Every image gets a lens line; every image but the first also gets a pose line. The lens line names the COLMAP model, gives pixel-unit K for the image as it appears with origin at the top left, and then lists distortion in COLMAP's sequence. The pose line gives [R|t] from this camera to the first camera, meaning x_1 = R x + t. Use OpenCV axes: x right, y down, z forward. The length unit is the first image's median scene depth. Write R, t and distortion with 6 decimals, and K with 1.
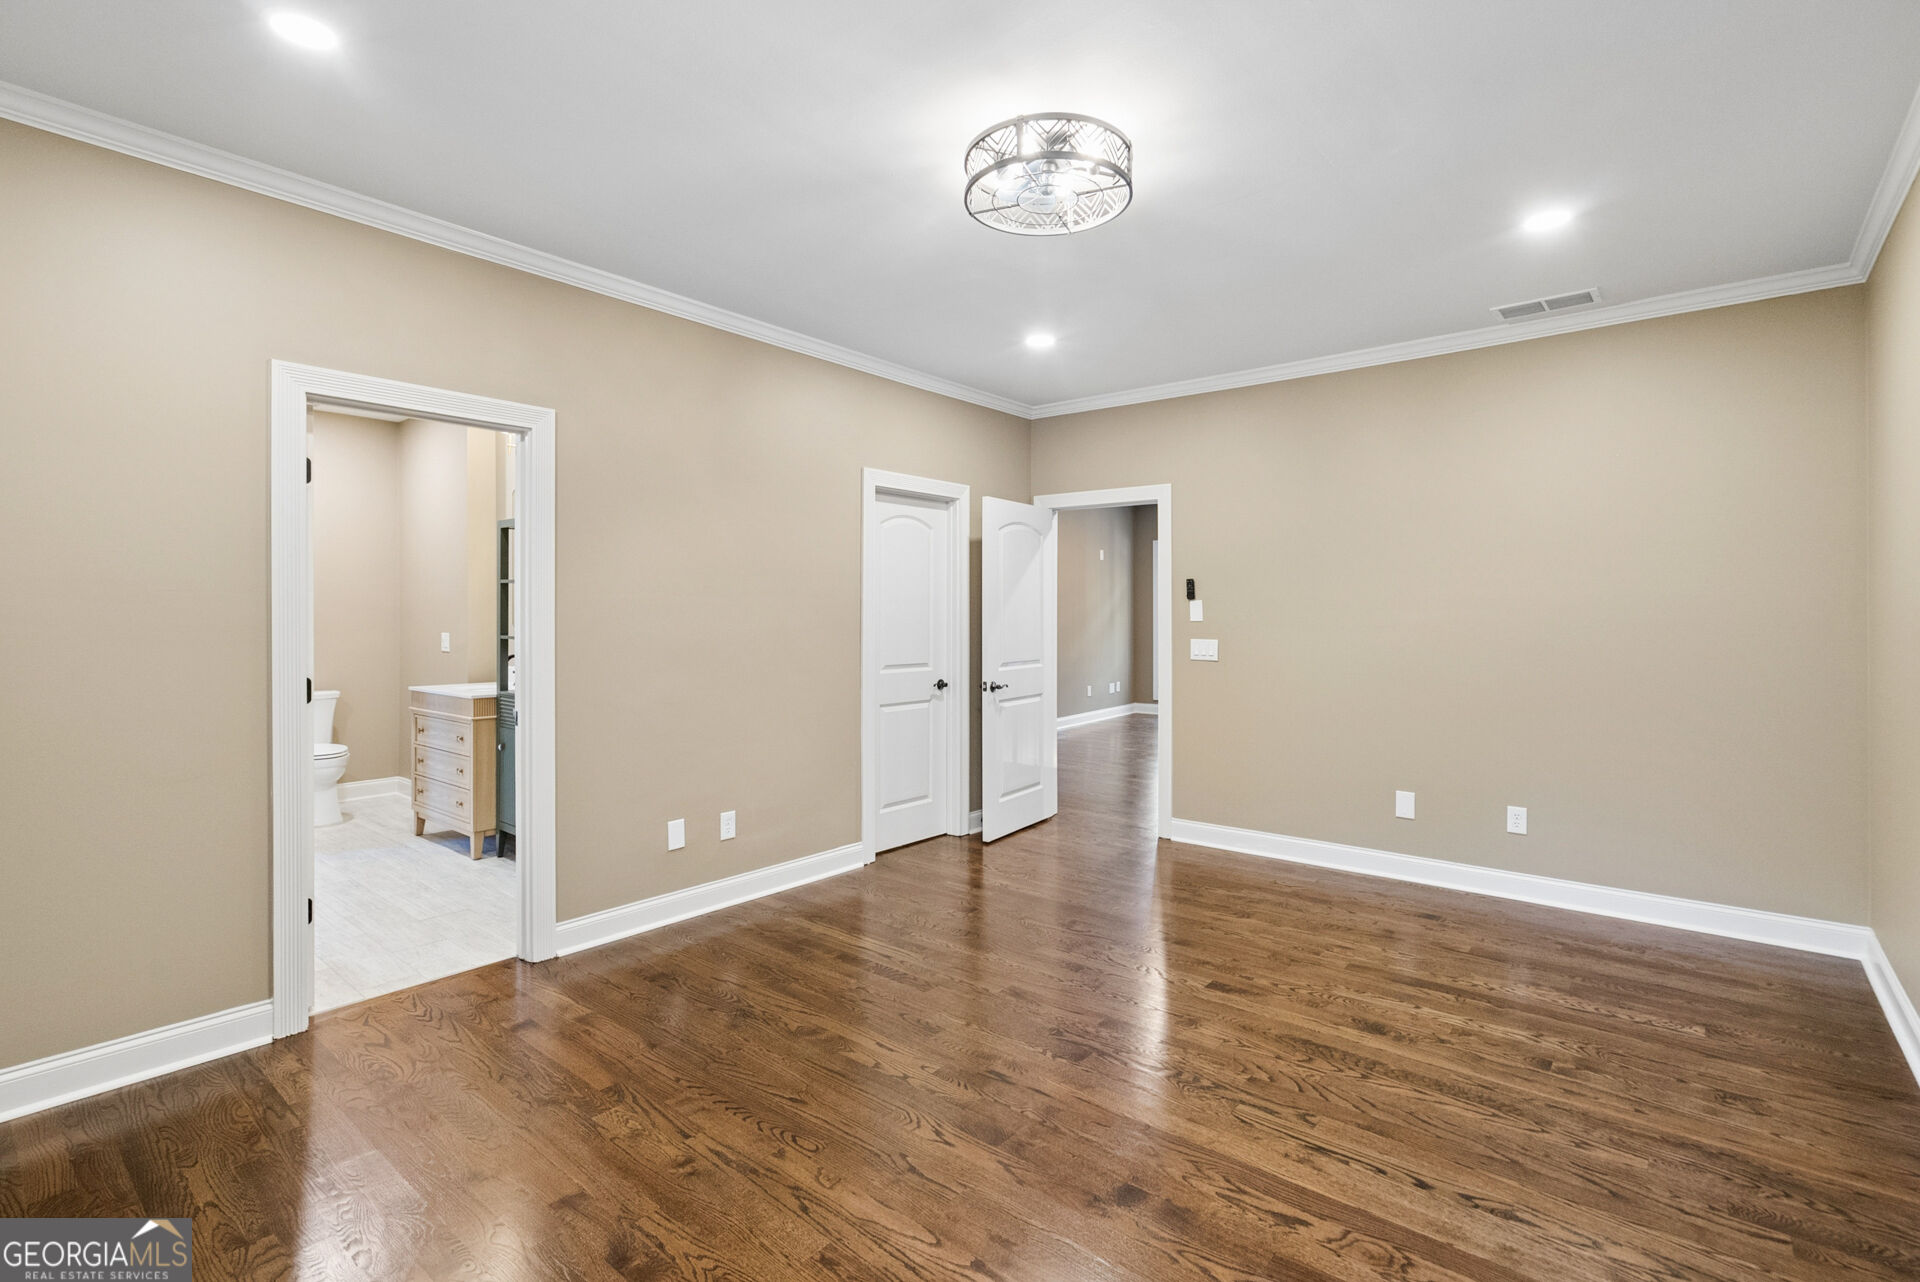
lens RADIAL K [[881.6, 0, 968.1], [0, 881.6, 625.0], [0, 0, 1]] dist [-0.001493, 0.001657]
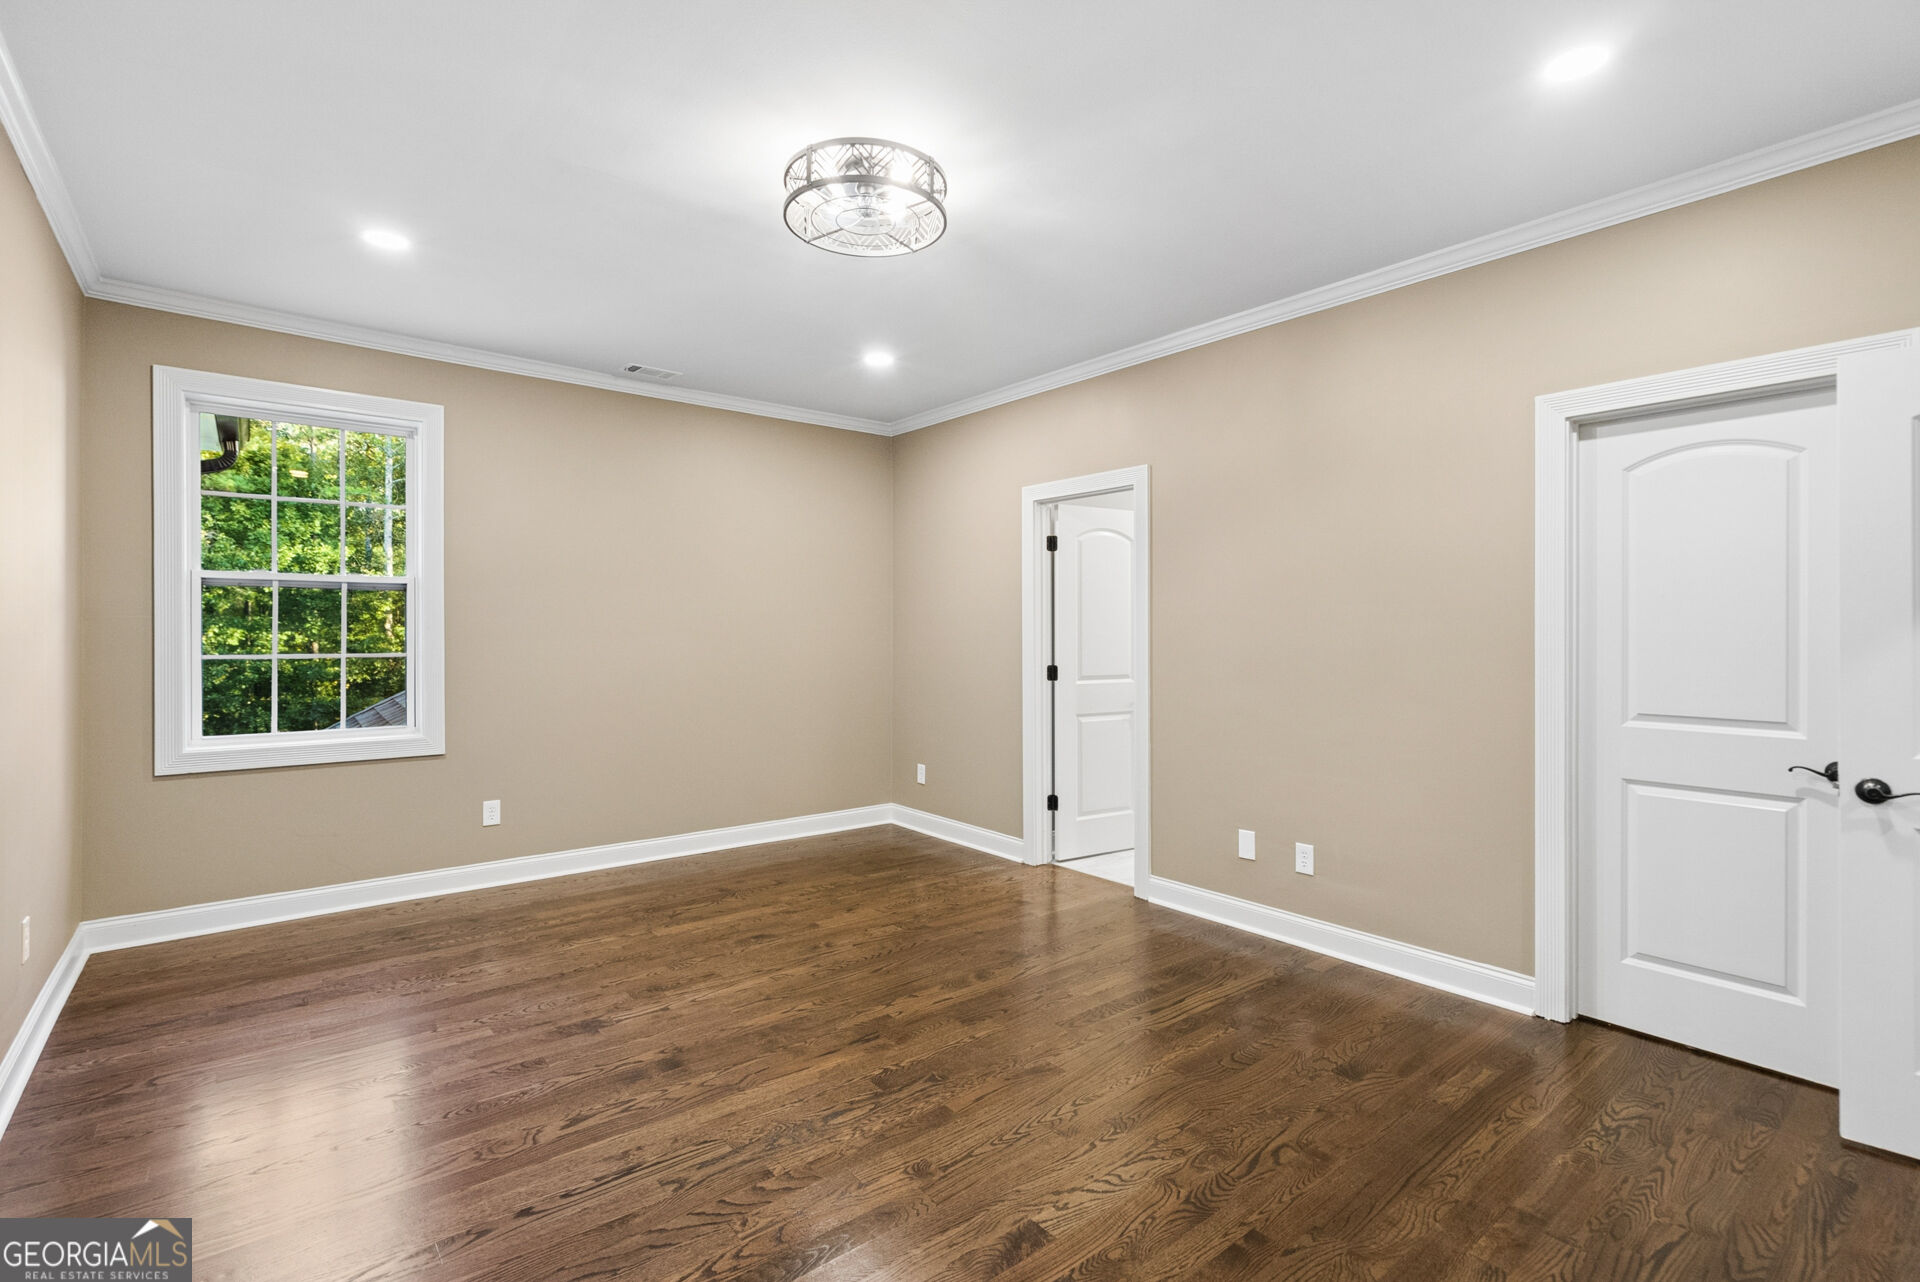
lens RADIAL K [[881.6, 0, 966.7], [0, 881.6, 634.4], [0, 0, 1]] dist [-0.001493, 0.001657]
pose [[-0.188509, 0.002333, -0.982069, 1.225657], [-0.012510, 0.999910, 0.004777, -0.007695], [0.981992, 0.013186, -0.188463, 1.473296]]
